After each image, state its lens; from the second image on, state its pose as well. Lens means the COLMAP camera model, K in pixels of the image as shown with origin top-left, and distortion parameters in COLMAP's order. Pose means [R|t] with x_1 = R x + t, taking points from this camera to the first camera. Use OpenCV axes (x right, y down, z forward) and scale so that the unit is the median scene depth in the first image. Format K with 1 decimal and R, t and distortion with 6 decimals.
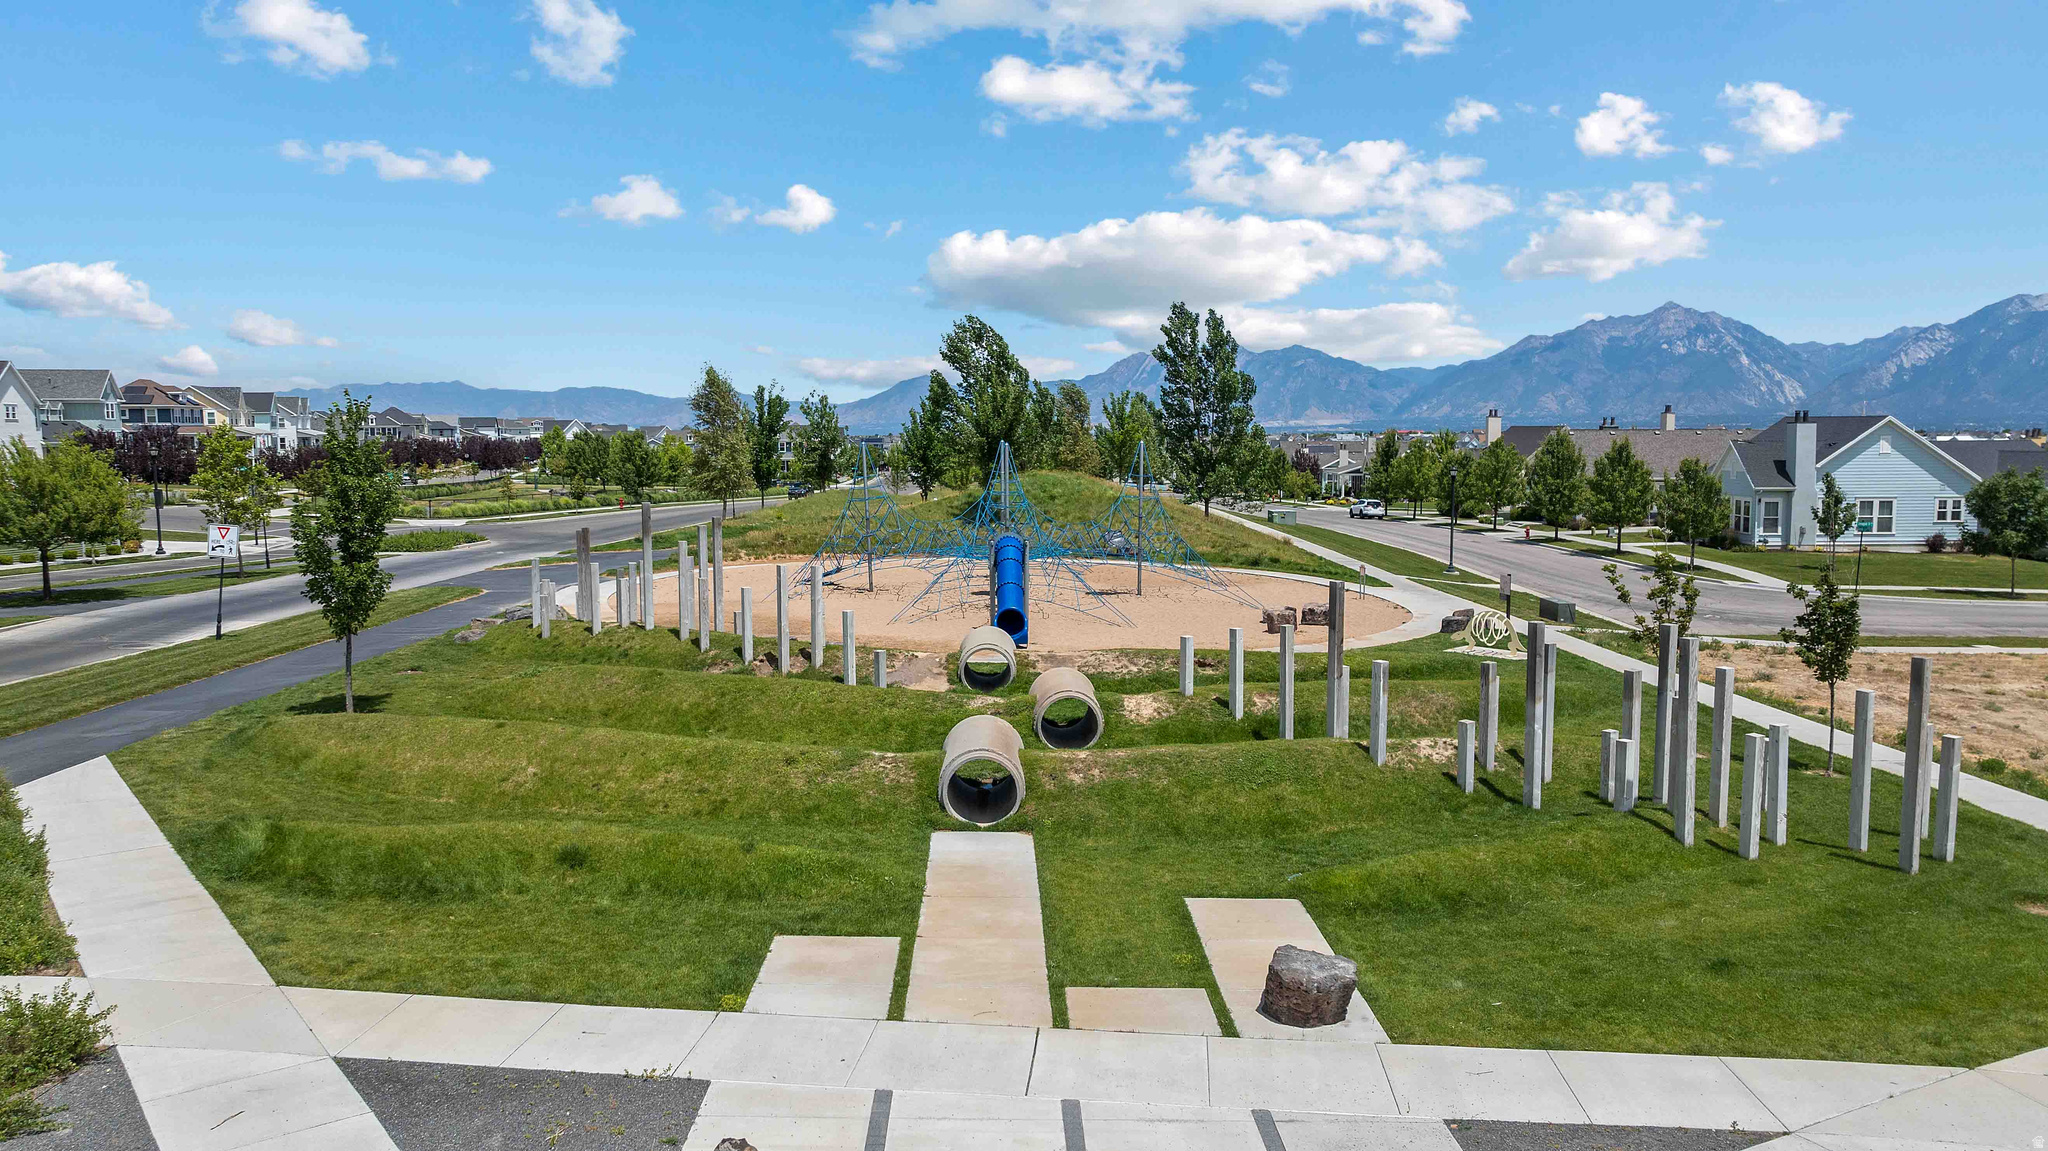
lens RADIAL K [[1440.8, 0, 1051.2], [0, 1440.8, 582.3], [0, 0, 1]] dist [-0.038970, 0.036624]
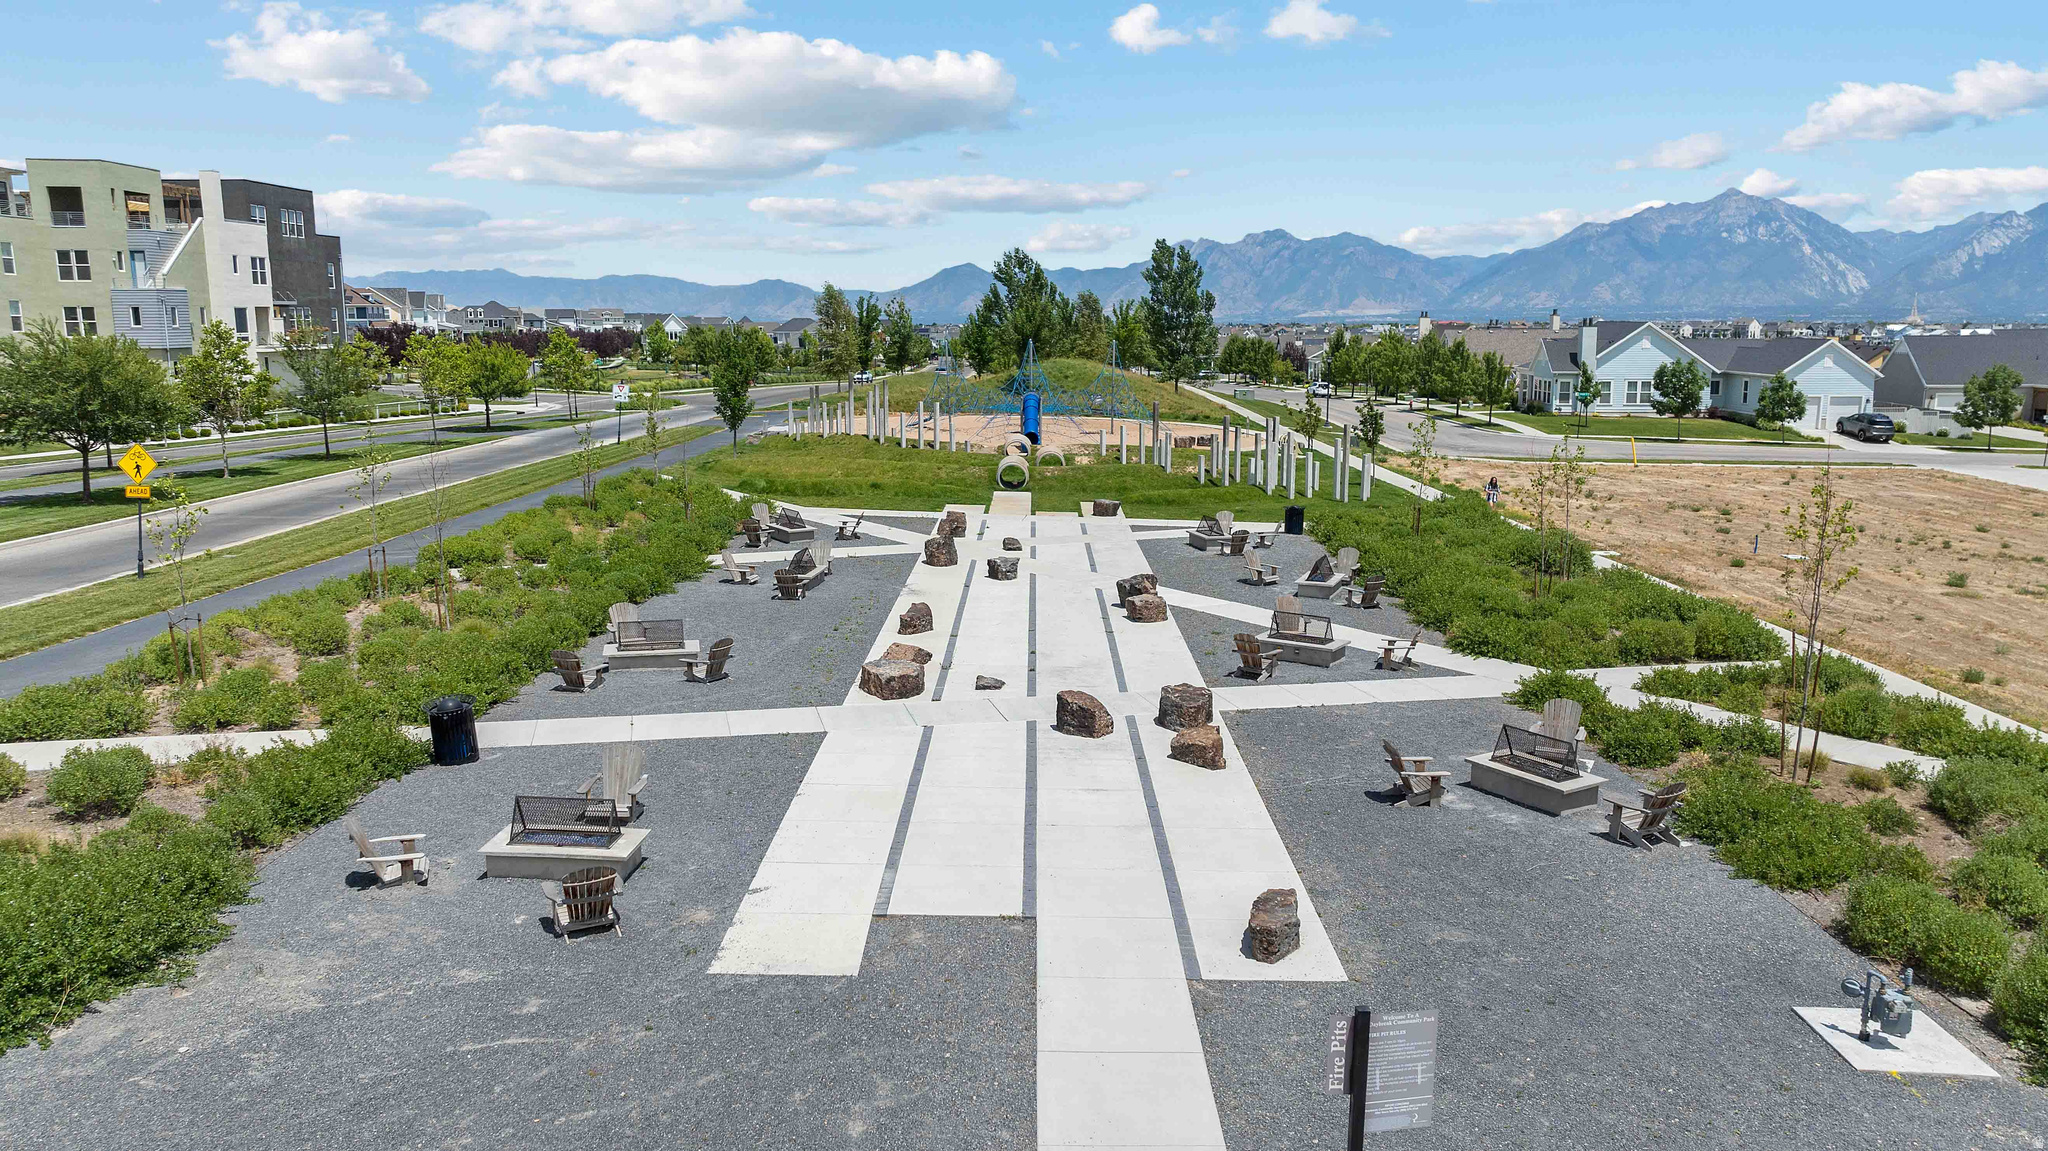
lens RADIAL K [[1440.8, 0, 1035.9], [0, 1440.8, 568.7], [0, 0, 1]] dist [-0.038970, 0.036624]
pose [[0.999112, 0.008719, -0.041210, 0.024119], [-0.005964, 0.997768, 0.066509, 0.030781], [0.041698, -0.066204, 0.996934, -0.378258]]
